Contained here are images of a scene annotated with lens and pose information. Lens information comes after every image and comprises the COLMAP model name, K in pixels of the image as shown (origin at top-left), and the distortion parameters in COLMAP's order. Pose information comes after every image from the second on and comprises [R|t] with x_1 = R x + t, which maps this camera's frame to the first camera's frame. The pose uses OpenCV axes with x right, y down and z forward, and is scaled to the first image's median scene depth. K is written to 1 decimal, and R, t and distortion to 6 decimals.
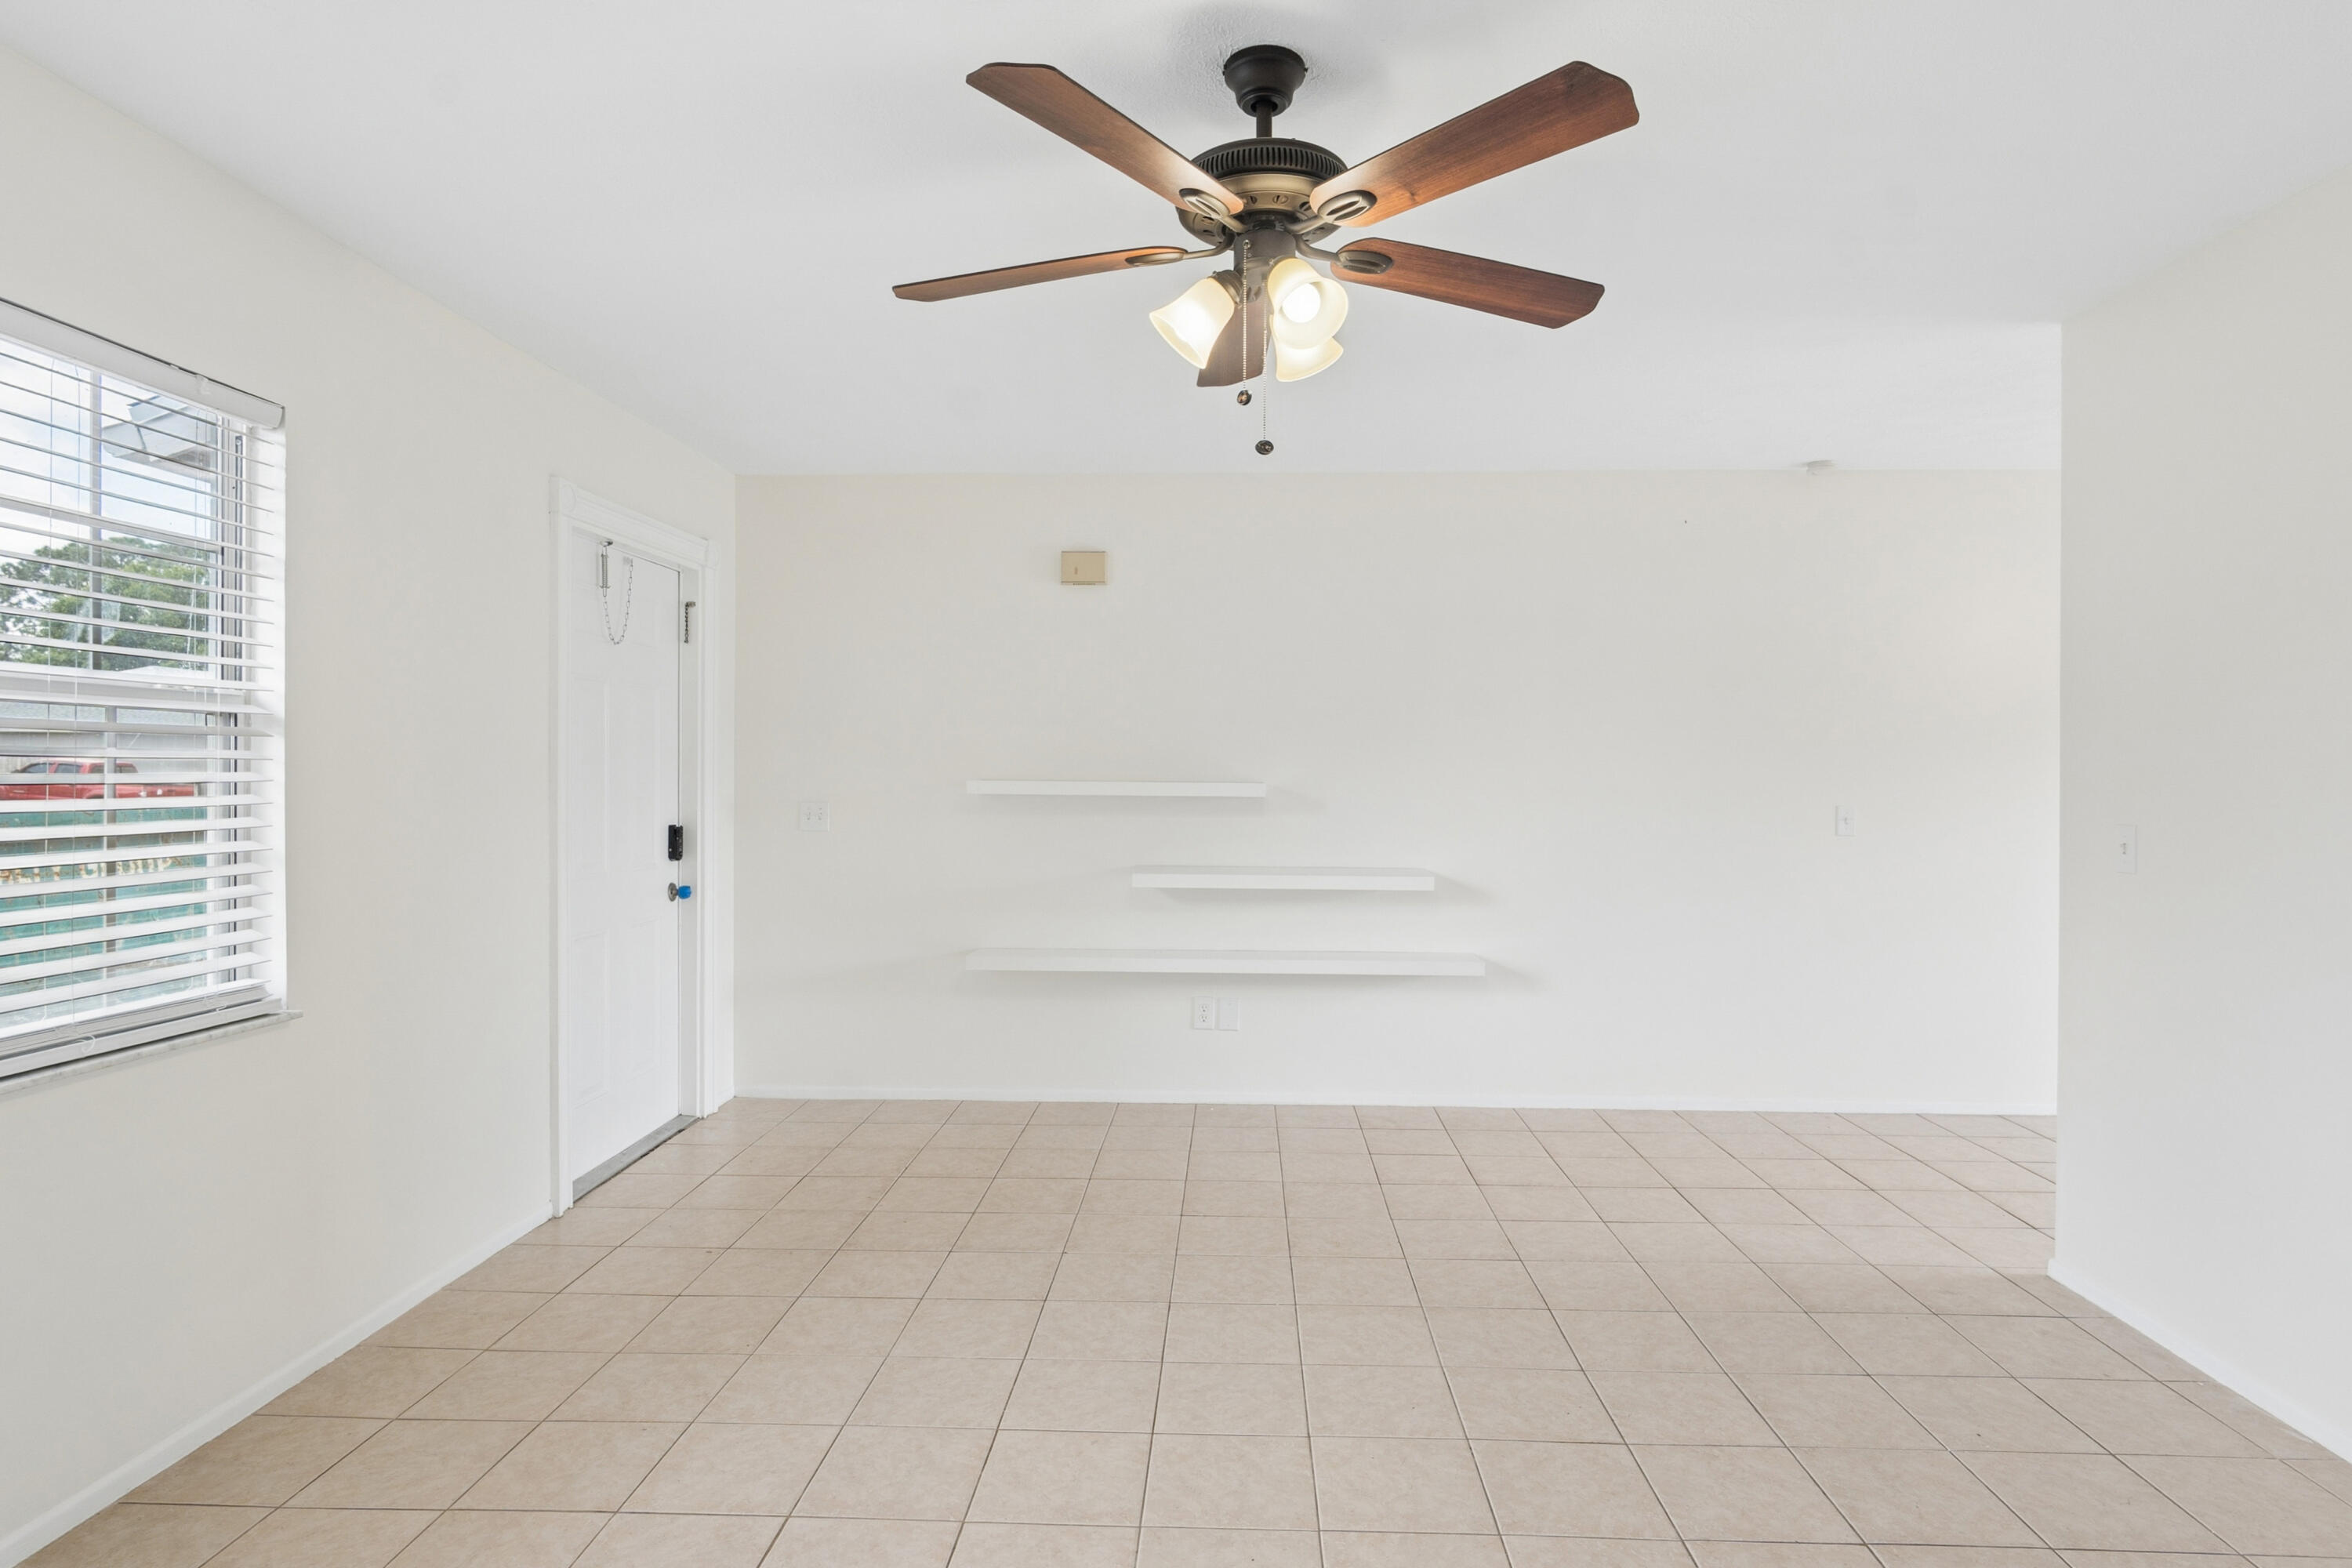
lens RADIAL K [[1243.9, 0, 1176.0], [0, 1243.9, 784.0], [0, 0, 1]] dist [-0.013445, 0.007837]
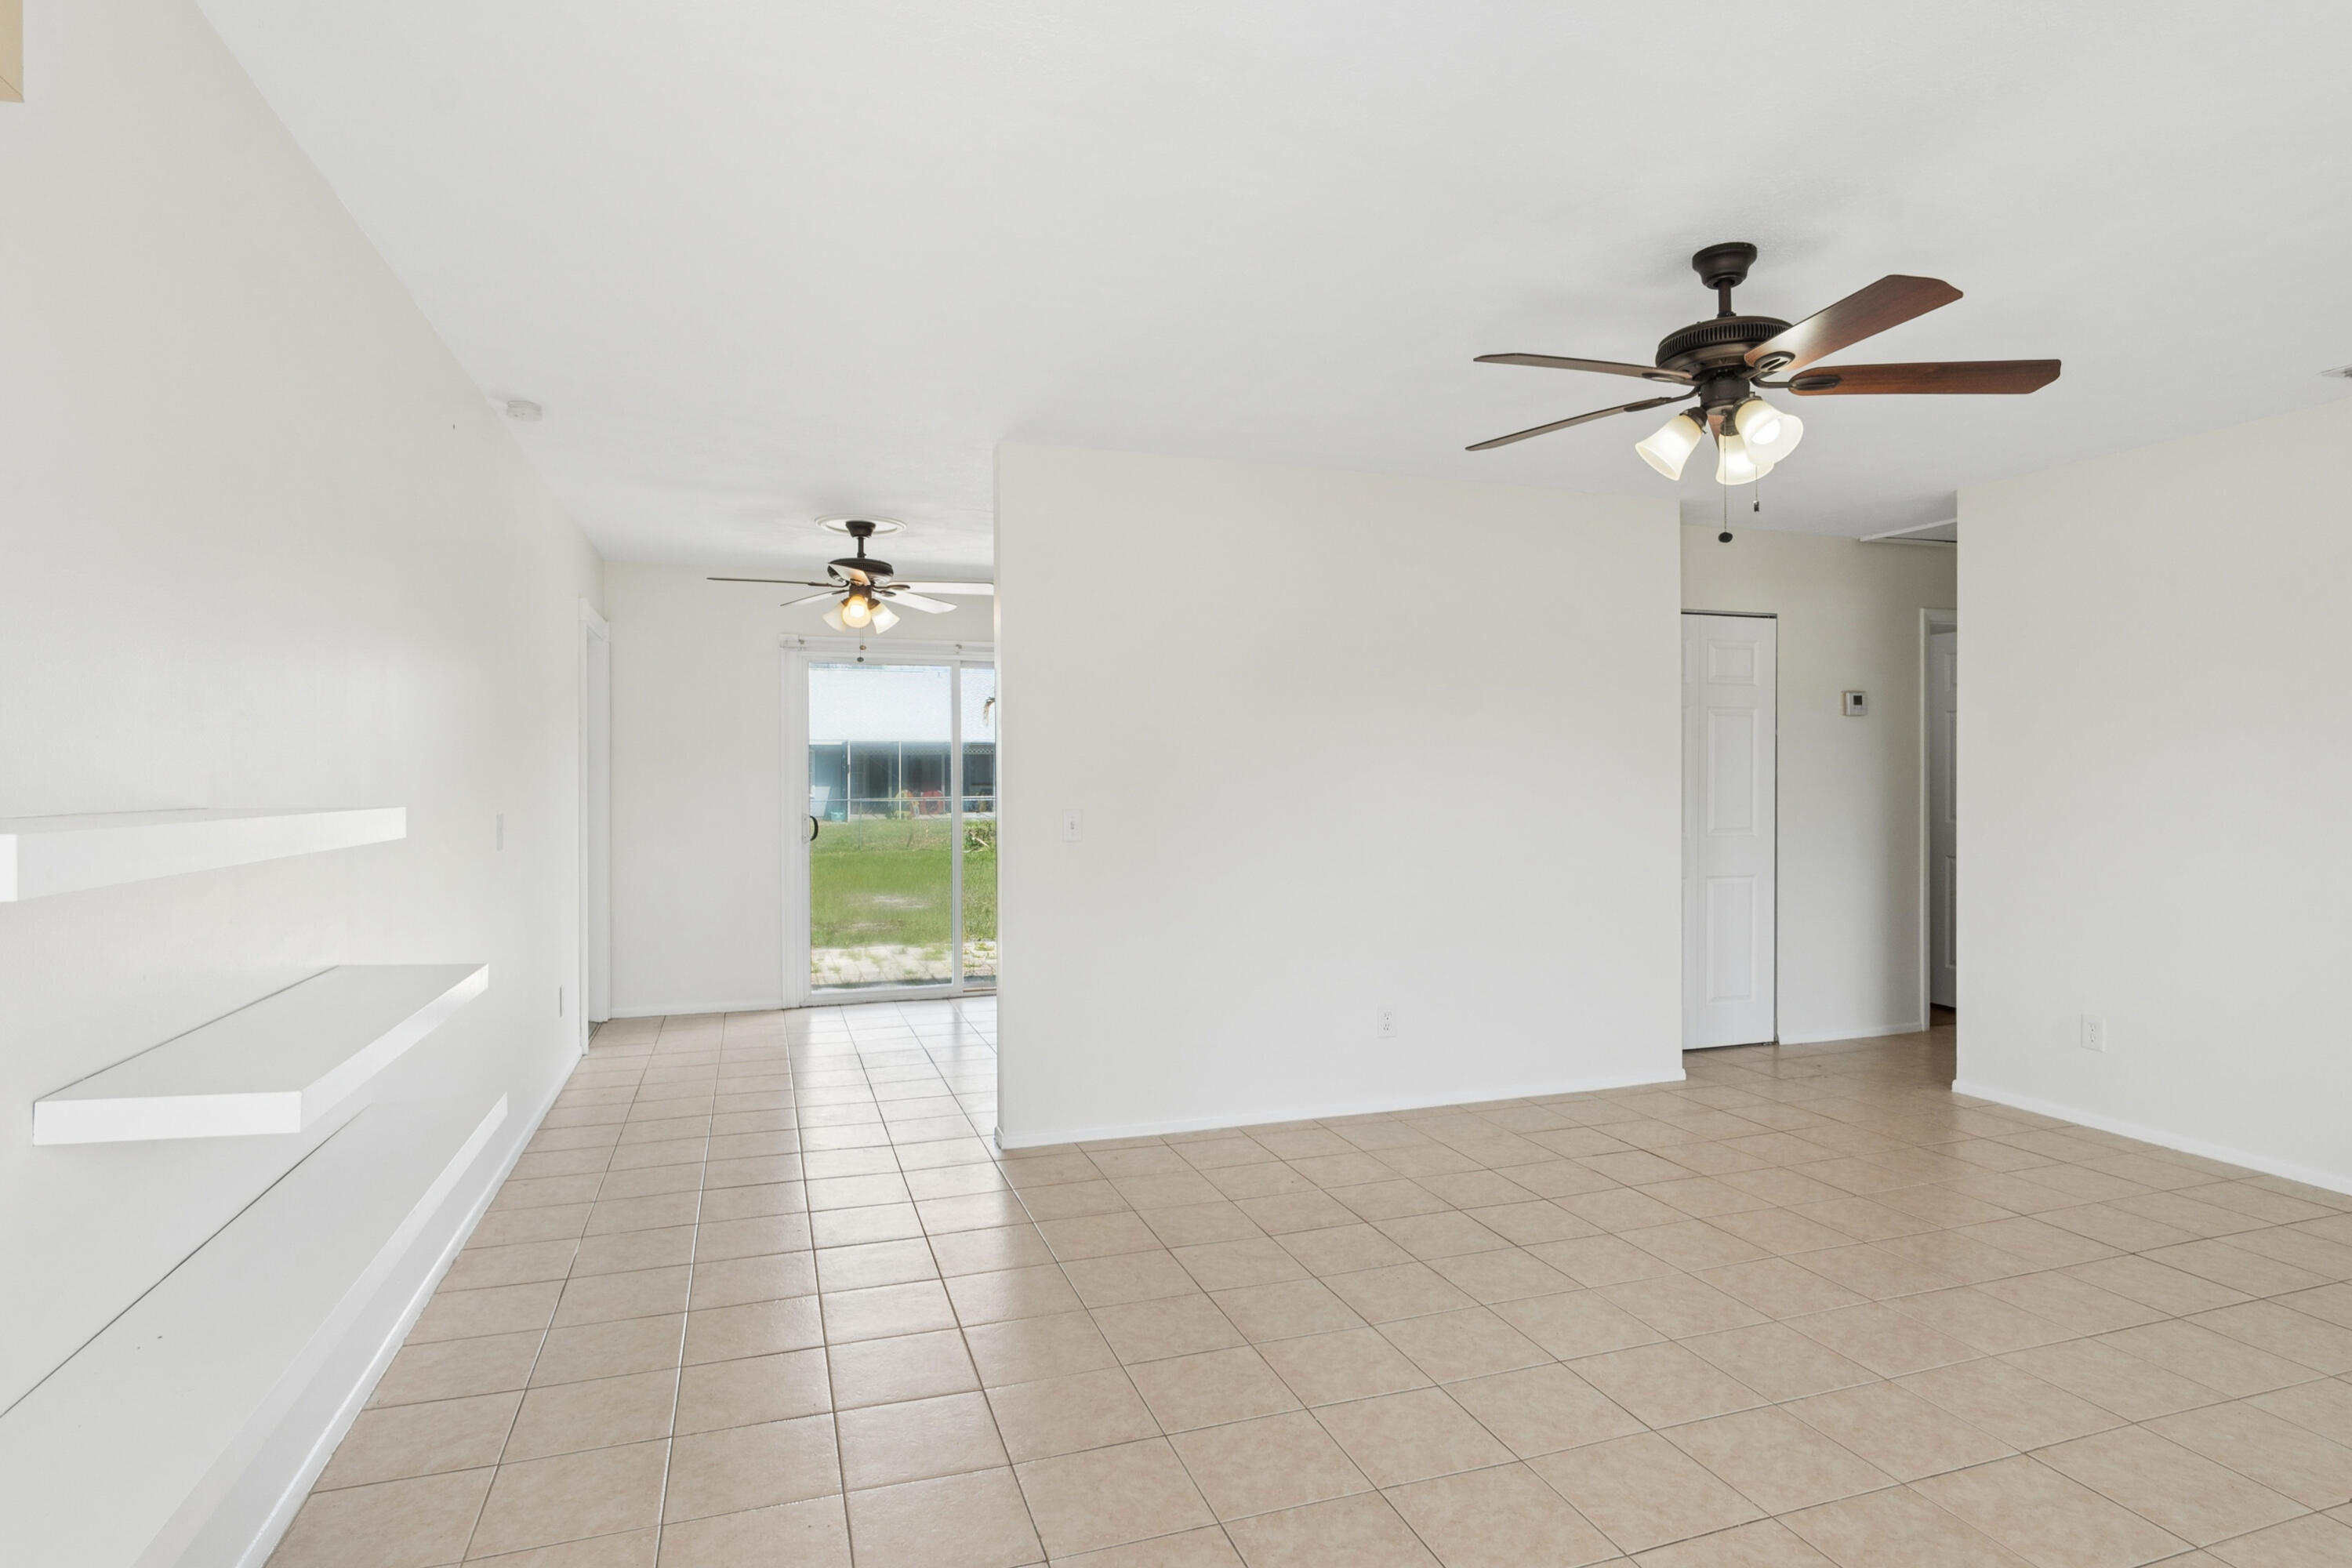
lens RADIAL K [[1243.9, 0, 1176.0], [0, 1243.9, 784.0], [0, 0, 1]] dist [-0.013445, 0.007837]
pose [[-0.364493, -0.008586, 0.931167, -0.622148], [0.008950, 0.999879, 0.012723, -0.016807], [-0.931163, 0.012971, -0.364372, 1.316542]]
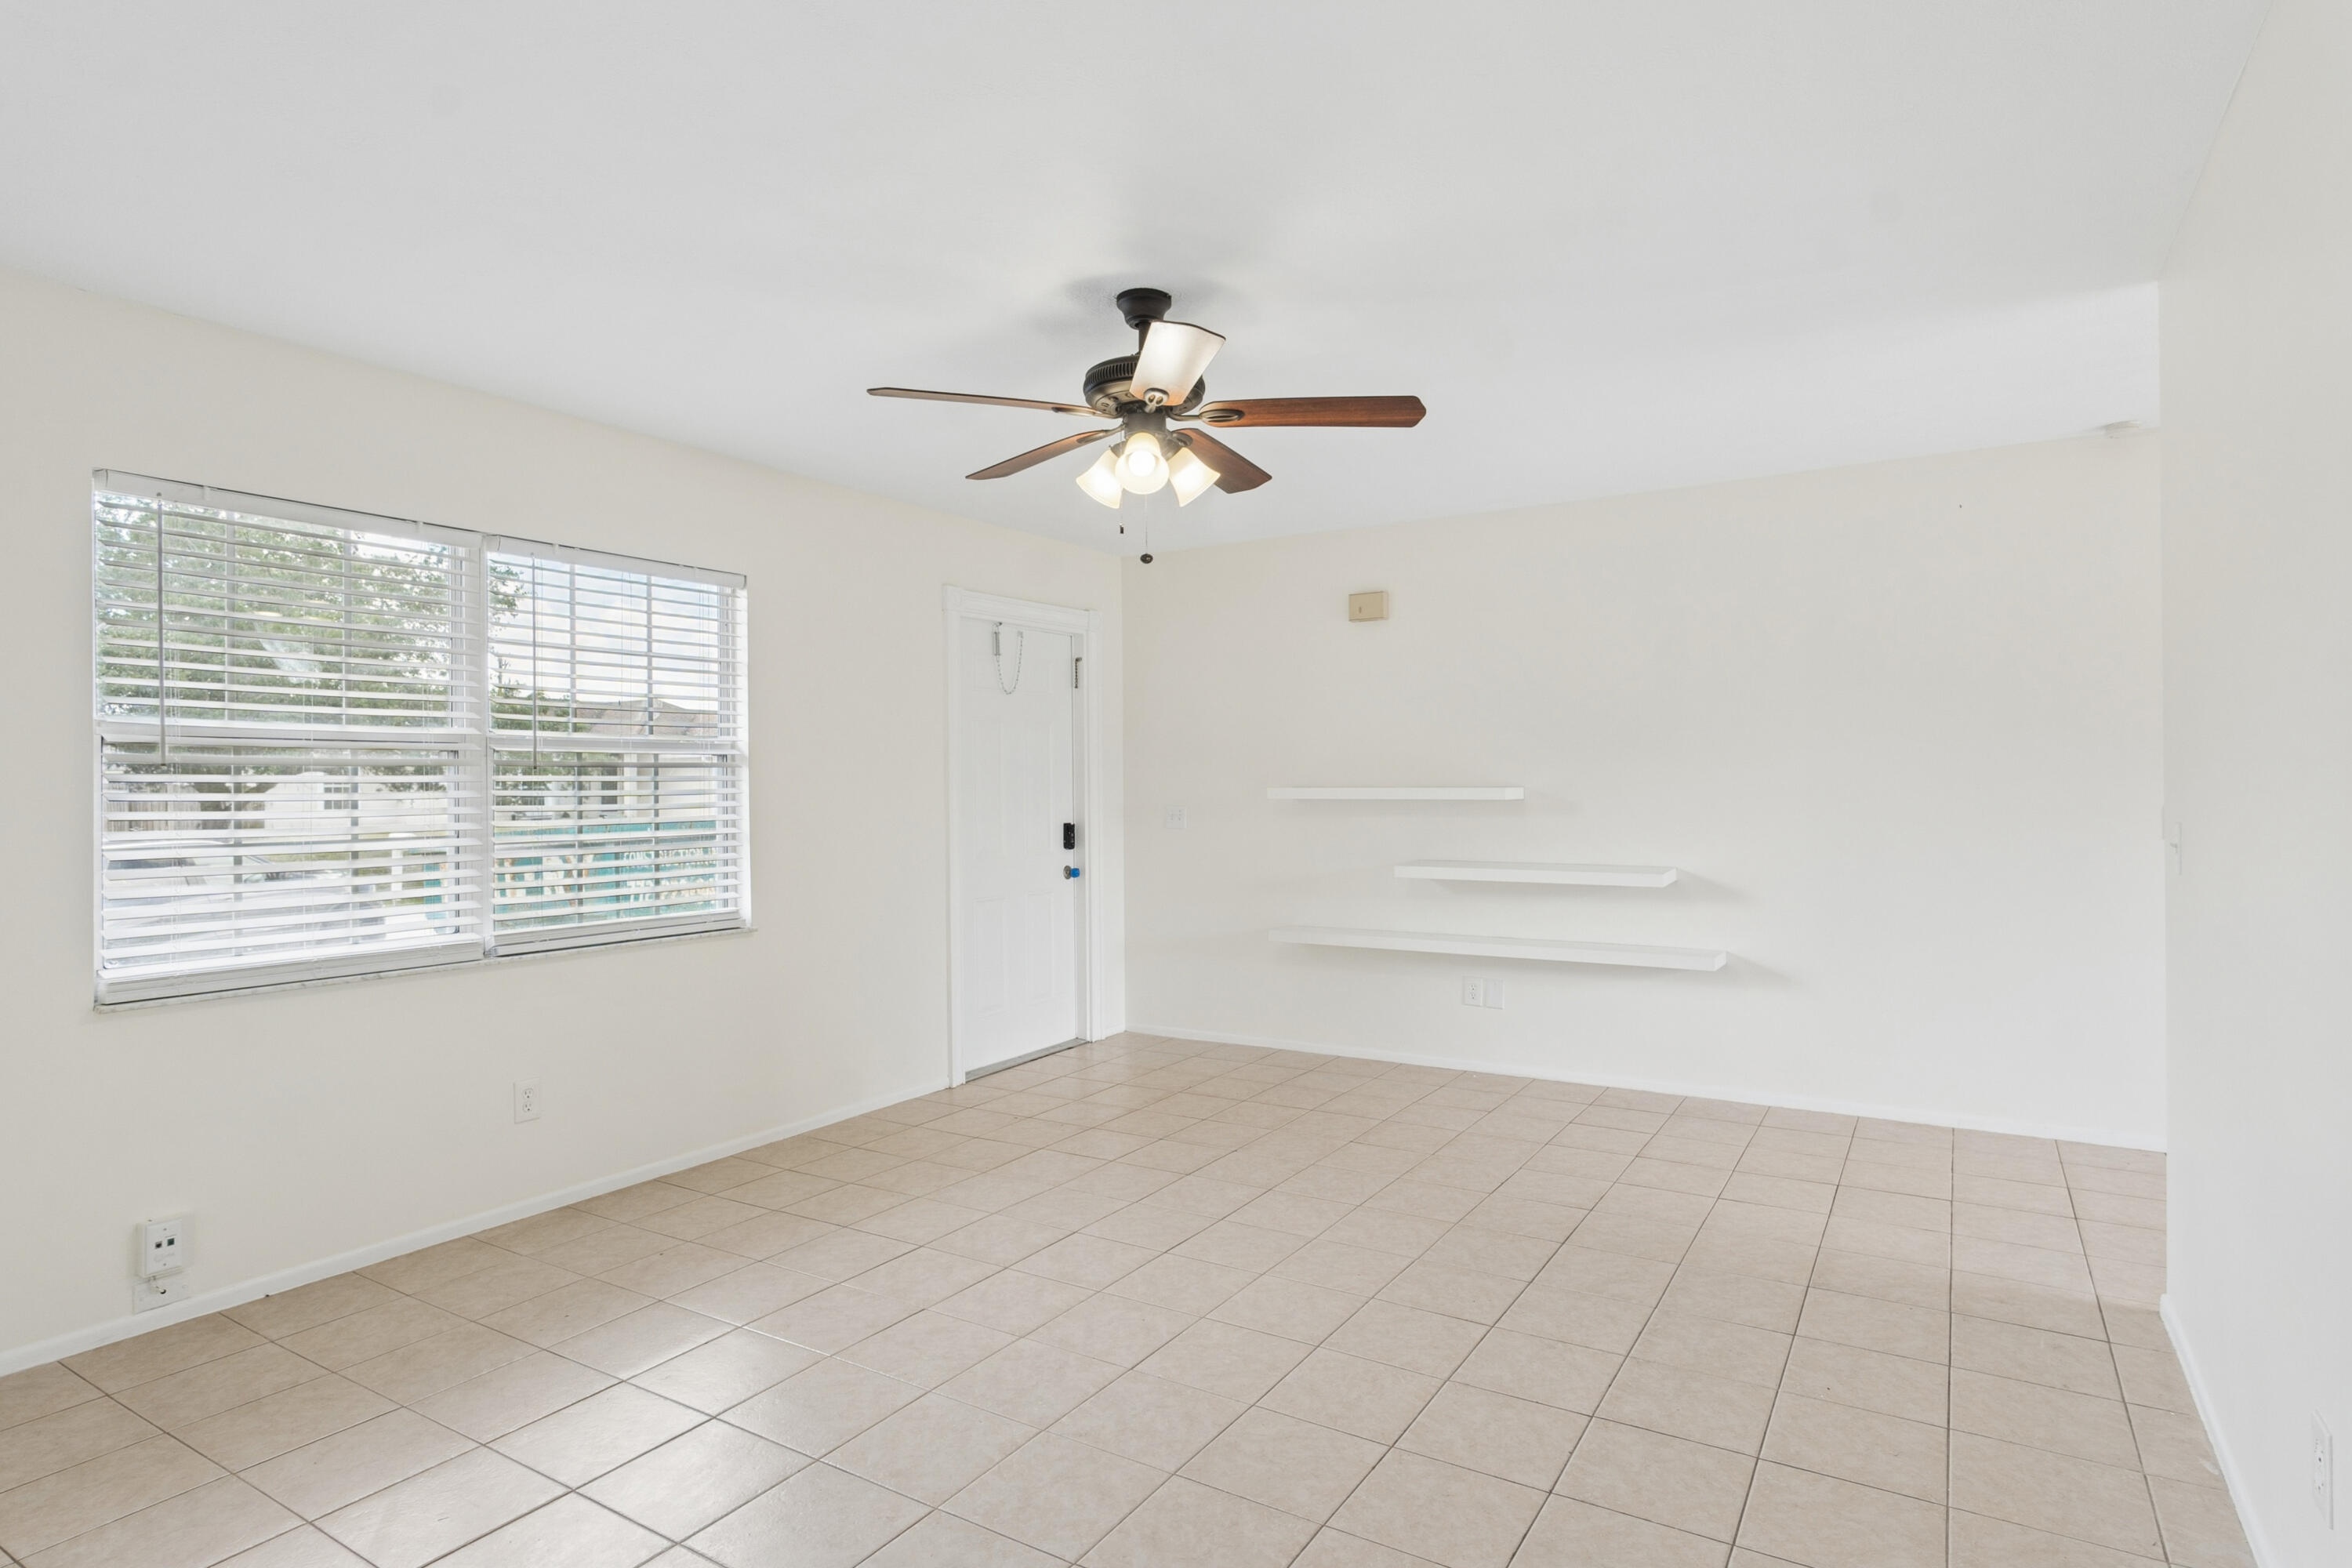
lens RADIAL K [[1214.6, 0, 1176.0], [0, 1214.6, 784.0], [0, 0, 1]] dist [-0.006467, 0.000656]
pose [[0.871614, -0.012662, -0.490030, 0.512837], [0.009521, 0.999915, -0.008903, 0.004809], [0.490101, 0.003094, 0.871660, -0.146837]]
